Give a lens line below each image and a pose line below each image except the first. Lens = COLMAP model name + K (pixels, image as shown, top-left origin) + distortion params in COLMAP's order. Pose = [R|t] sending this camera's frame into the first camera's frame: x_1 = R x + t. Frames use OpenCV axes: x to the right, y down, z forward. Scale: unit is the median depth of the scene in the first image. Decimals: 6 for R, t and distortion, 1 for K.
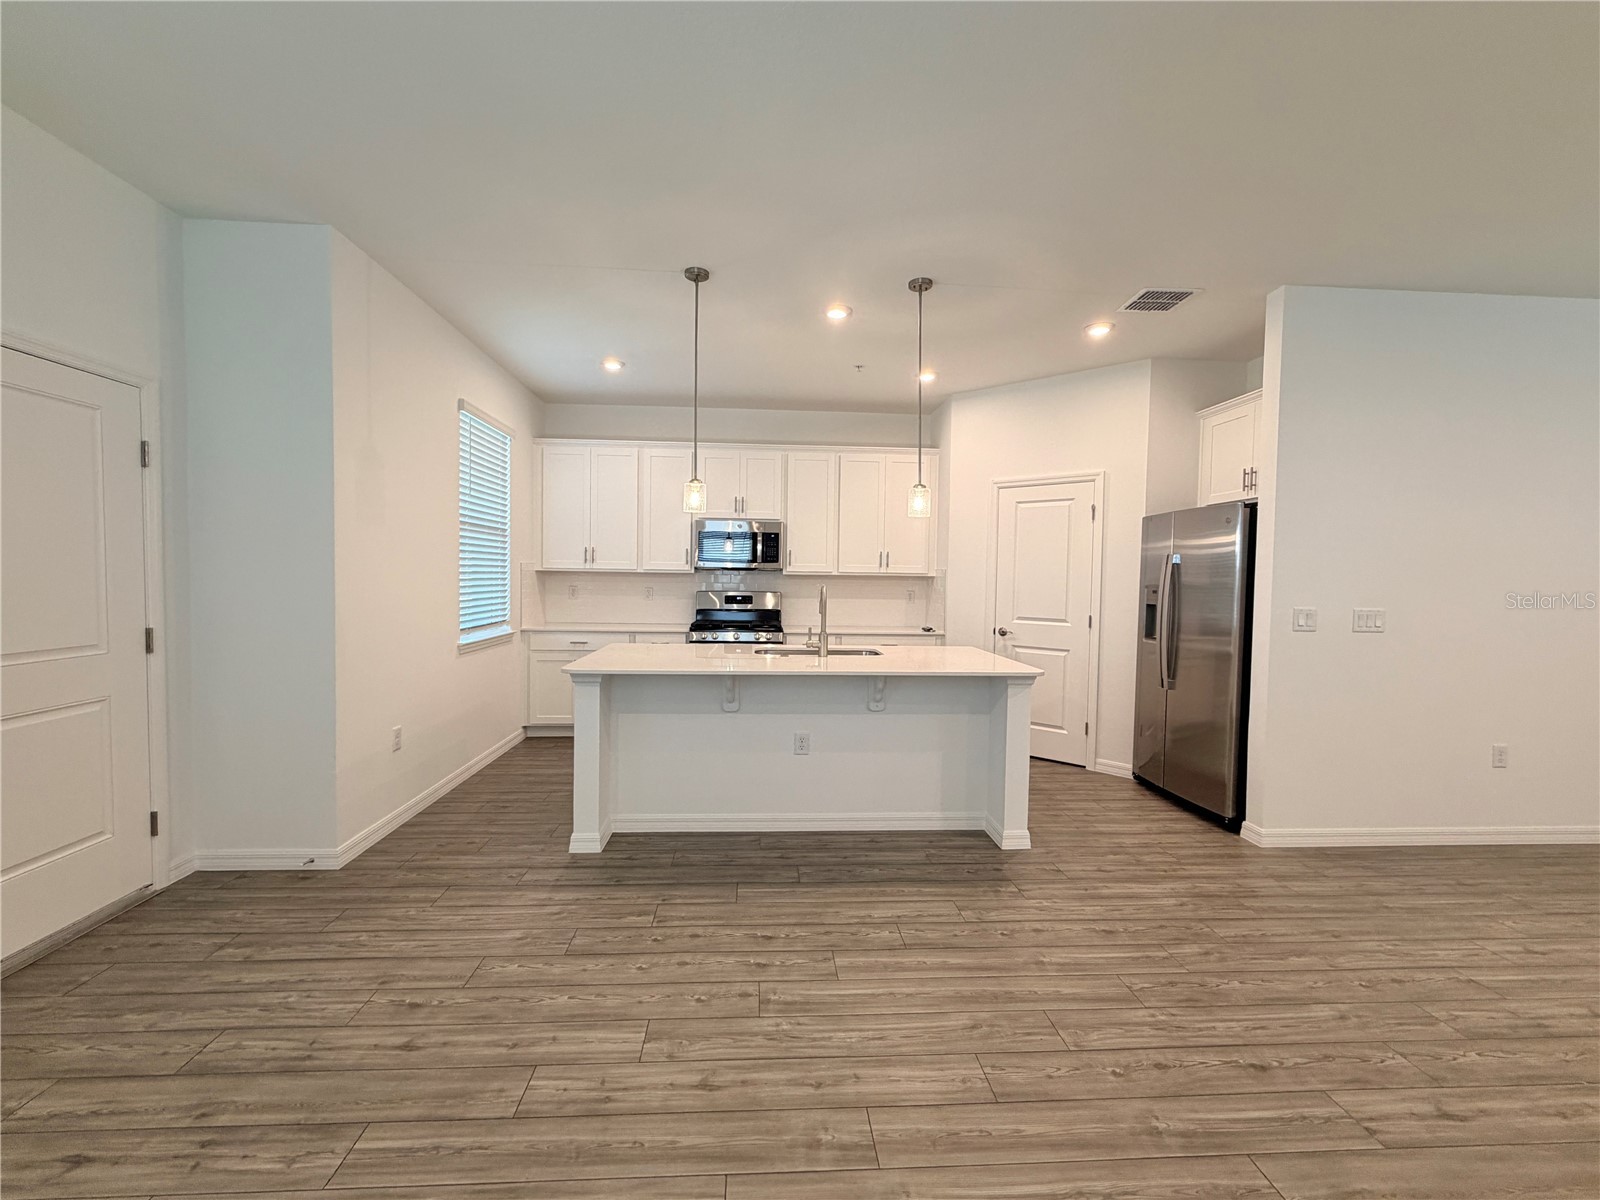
lens RADIAL K [[675.3, 0, 795.9], [0, 675.3, 598.7], [0, 0, 1]] dist [0.002519, -0.000984]
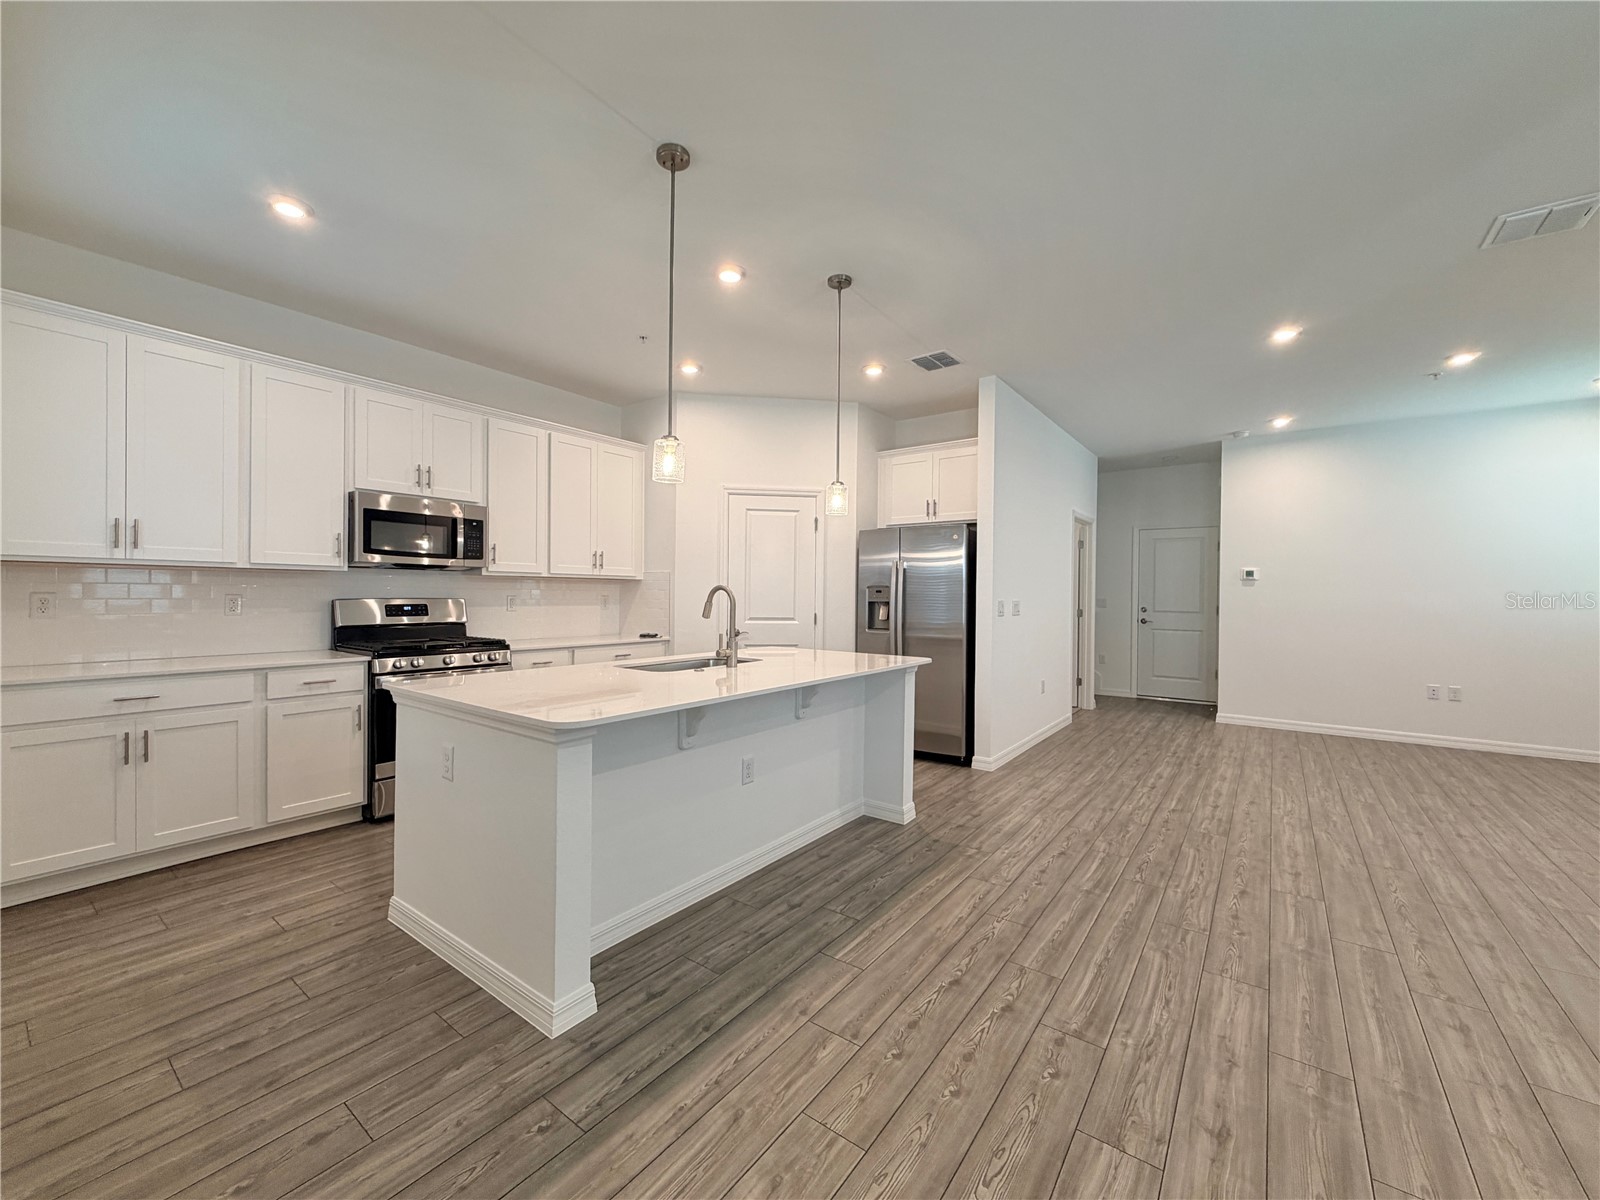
lens RADIAL K [[637.2, 0, 796.1], [0, 637.2, 600.6], [0, 0, 1]] dist [-0.000143, 0.000338]
pose [[0.646237, -0.016038, 0.762968, -0.585864], [0.025758, 0.999668, -0.000804, 0.004231], [-0.762702, 0.020173, 0.646436, 0.456806]]
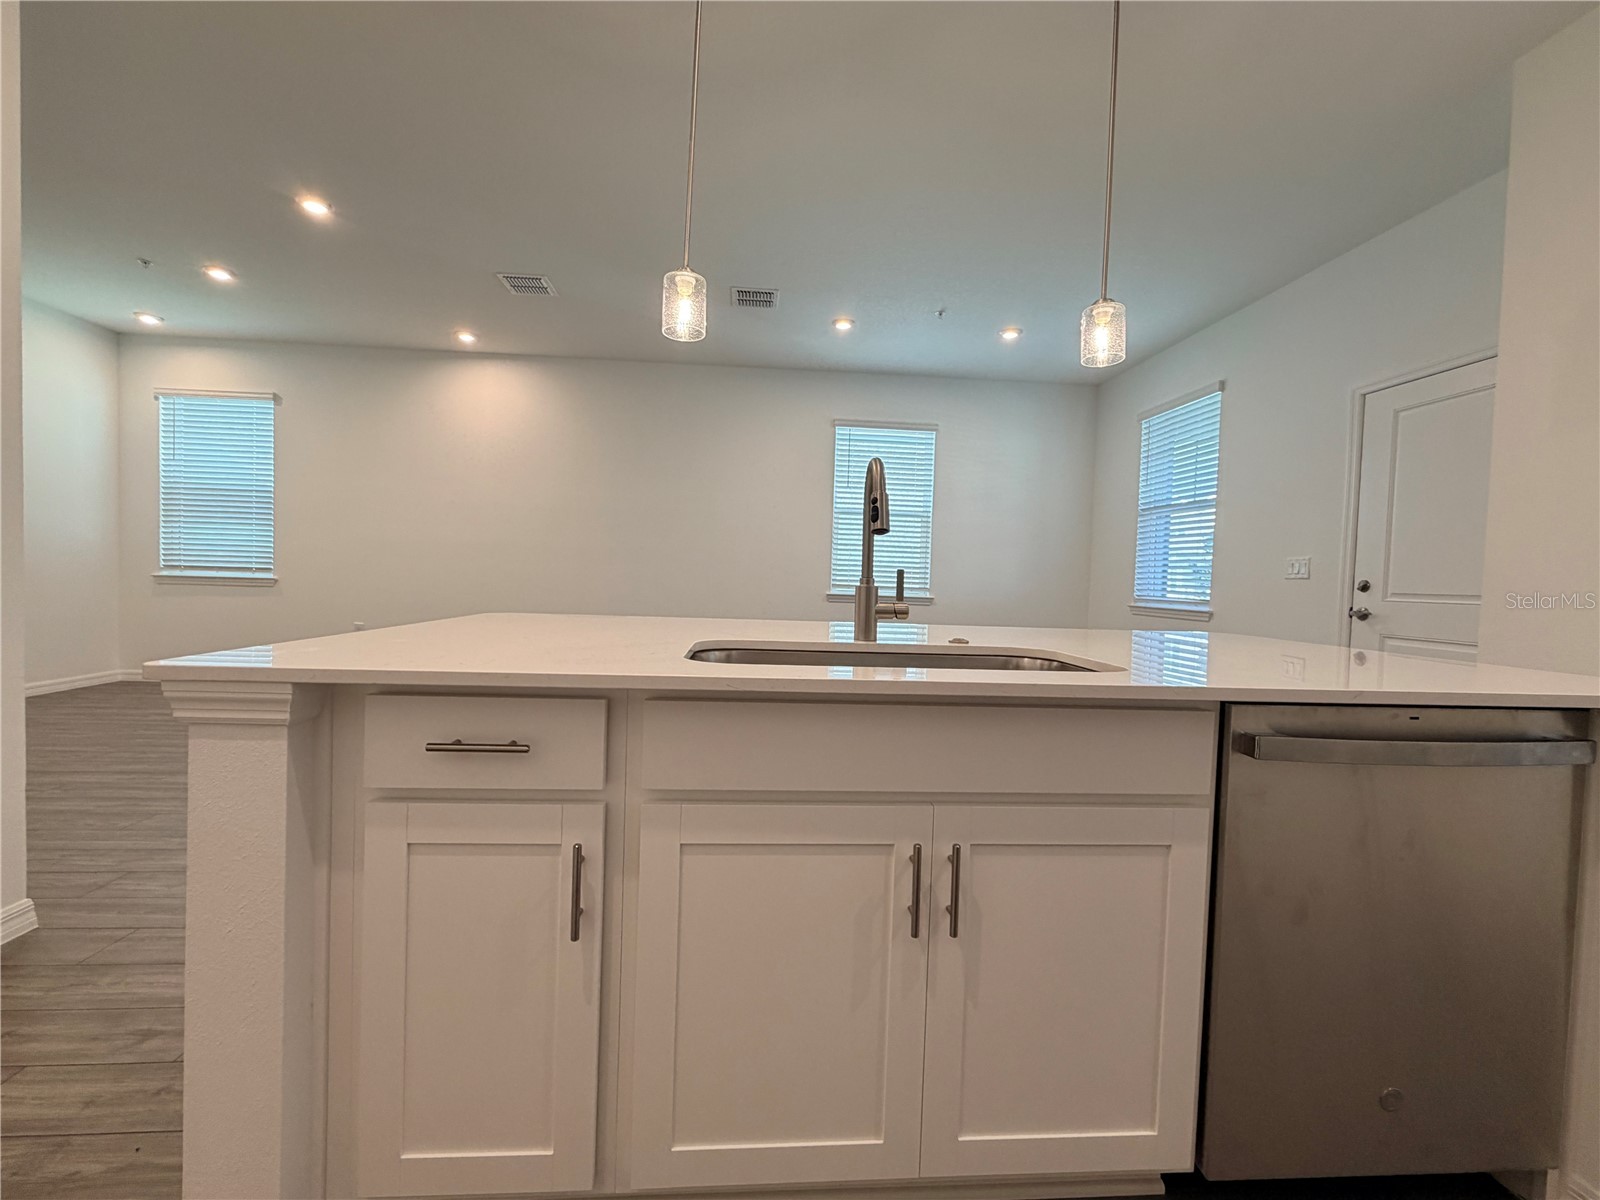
lens RADIAL K [[675.3, 0, 795.9], [0, 675.3, 596.6], [0, 0, 1]] dist [0.002519, -0.000984]
pose [[-0.998848, -0.046125, -0.013203, 0.099363], [-0.046875, 0.996874, 0.063598, 0.039615], [0.010228, 0.064143, -0.997888, 1.561645]]
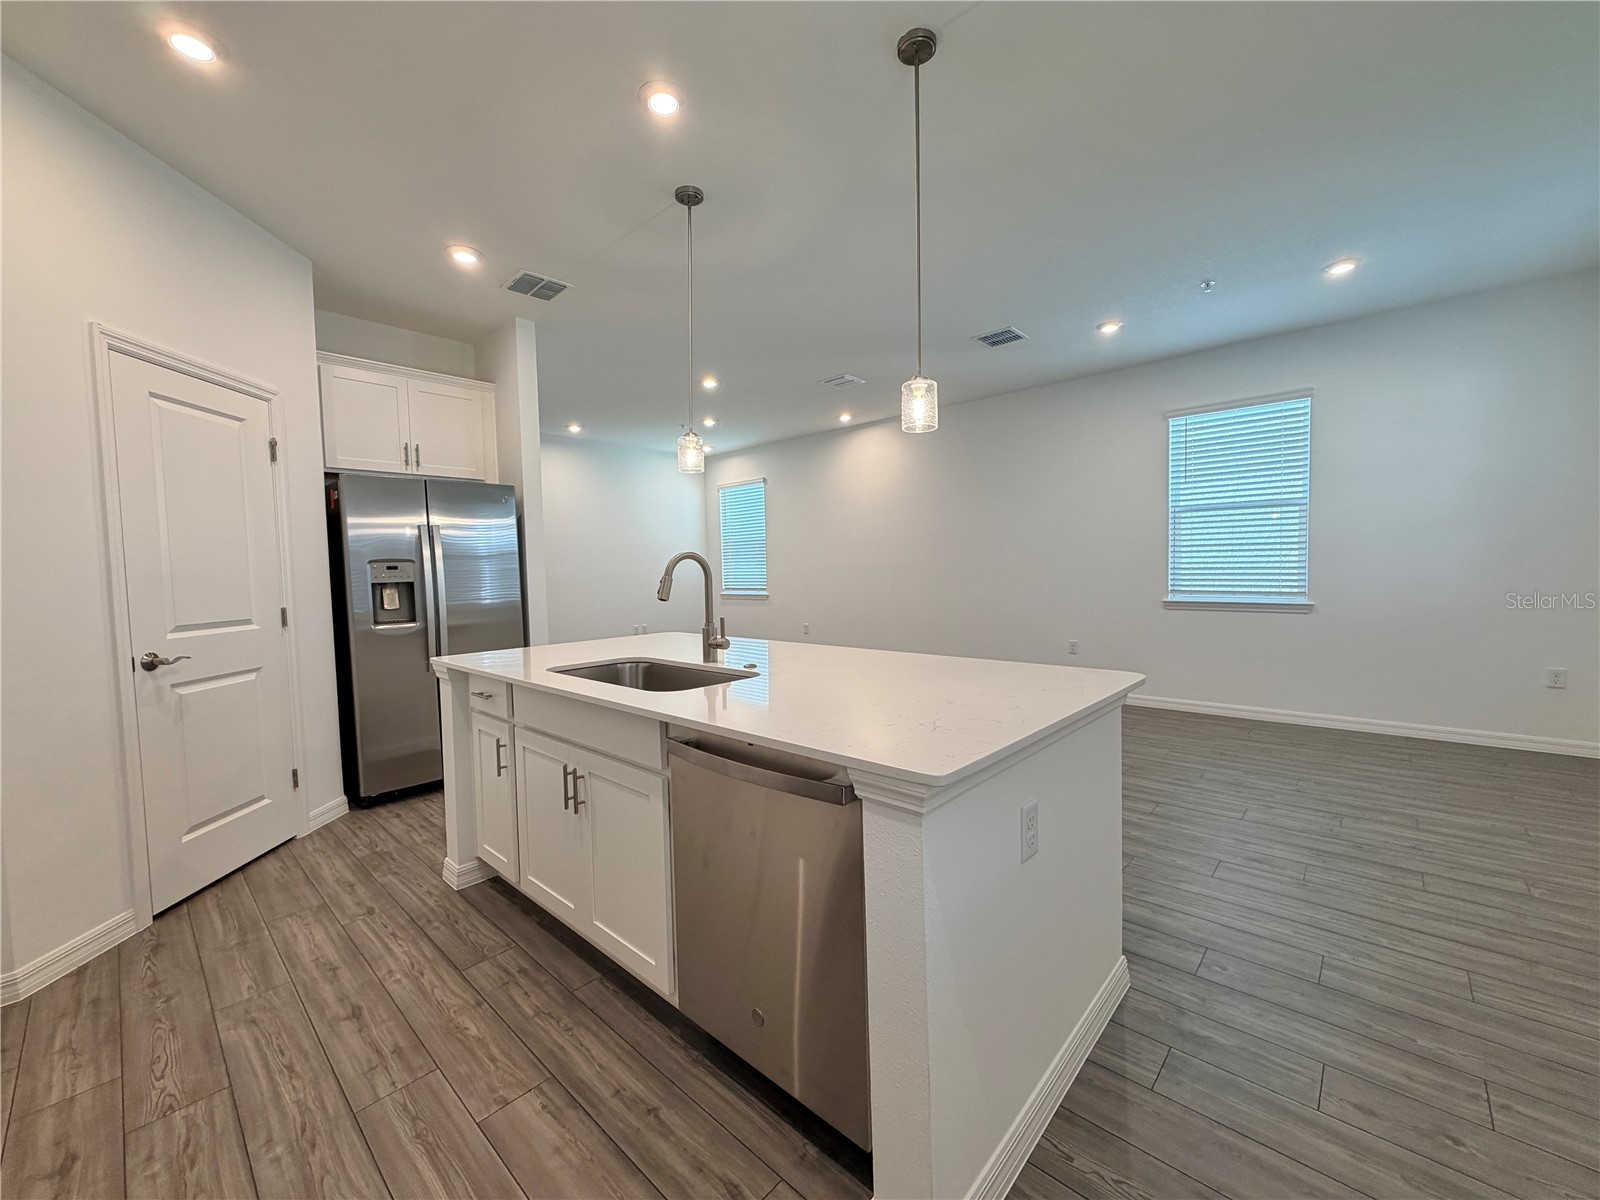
lens RADIAL K [[637.2, 0, 794.1], [0, 637.2, 600.0], [0, 0, 1]] dist [-0.000143, 0.000338]
pose [[-0.689382, -0.036459, 0.723480, -0.505068], [0.036521, 0.995713, 0.084978, -0.024825], [-0.723477, 0.085004, -0.685095, 1.510661]]
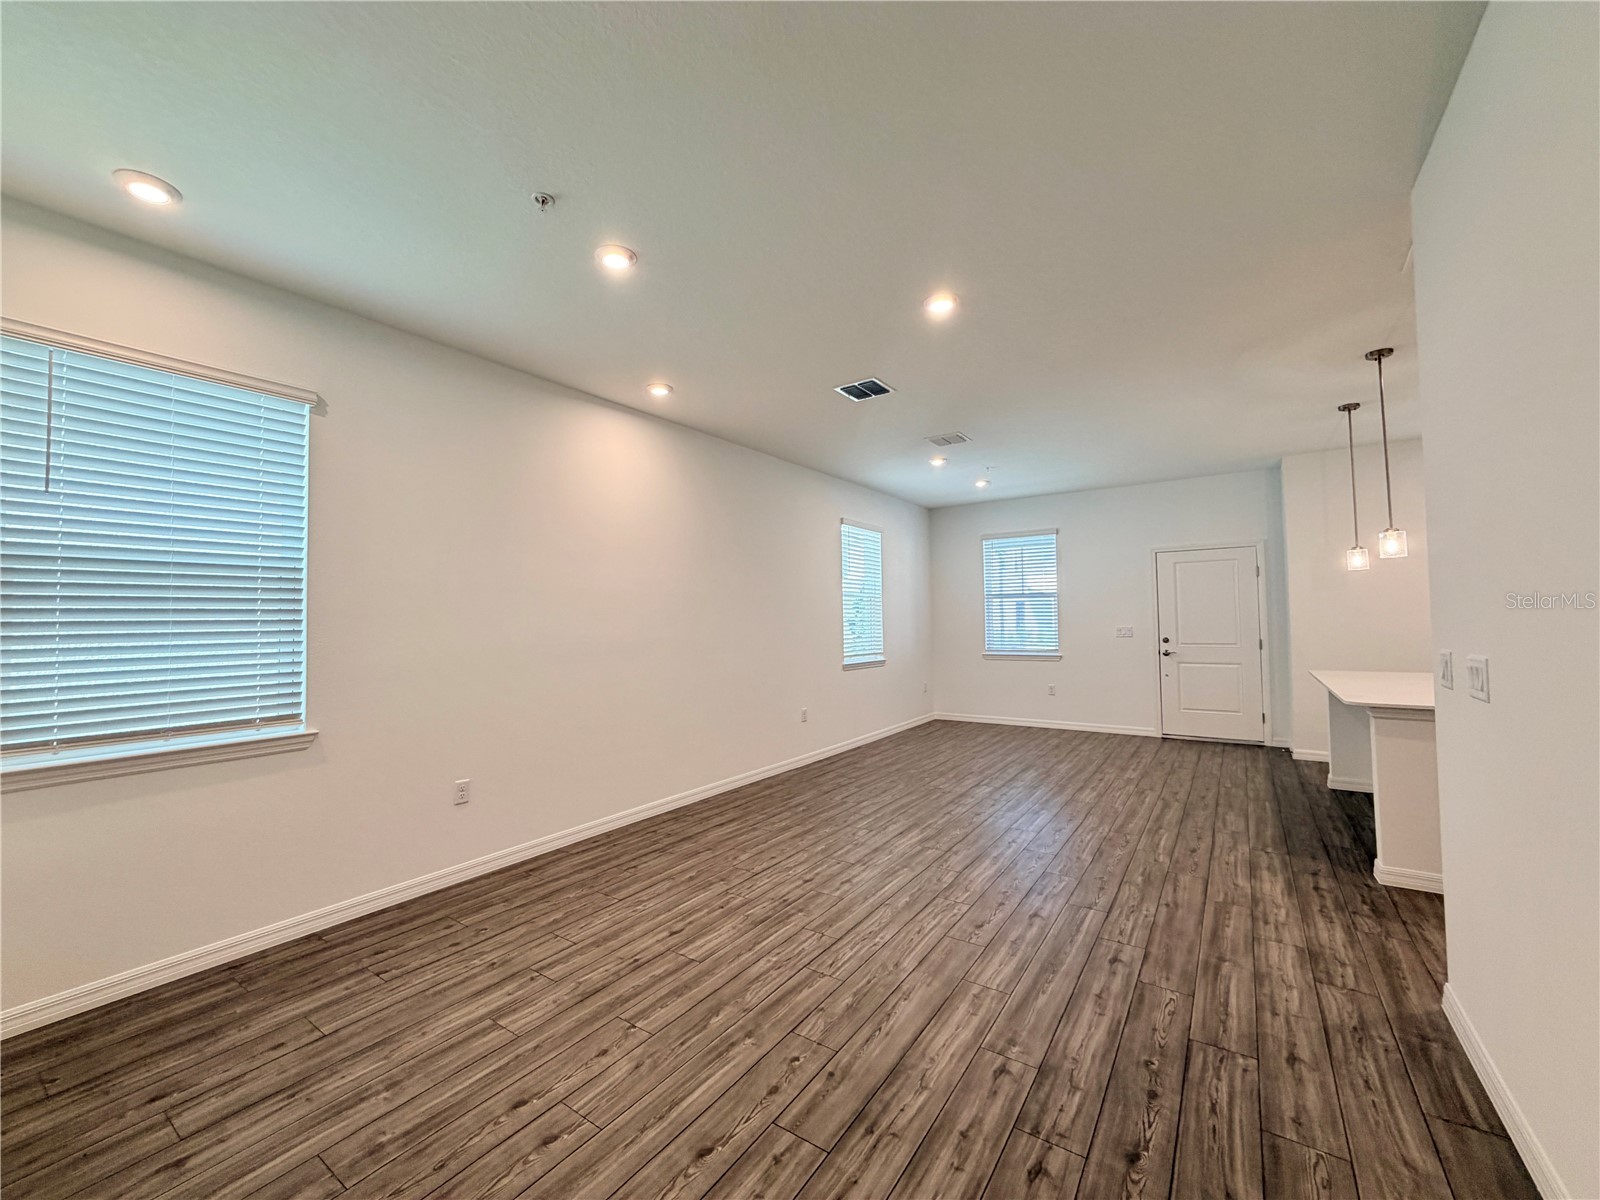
lens RADIAL K [[637.2, 0, 795.9], [0, 637.2, 601.4], [0, 0, 1]] dist [-0.000143, 0.000338]
pose [[-0.619556, -0.030404, -0.784363, 1.626059], [-0.021423, 0.999532, -0.021823, -0.006997], [0.784660, 0.003283, -0.619918, 0.903276]]
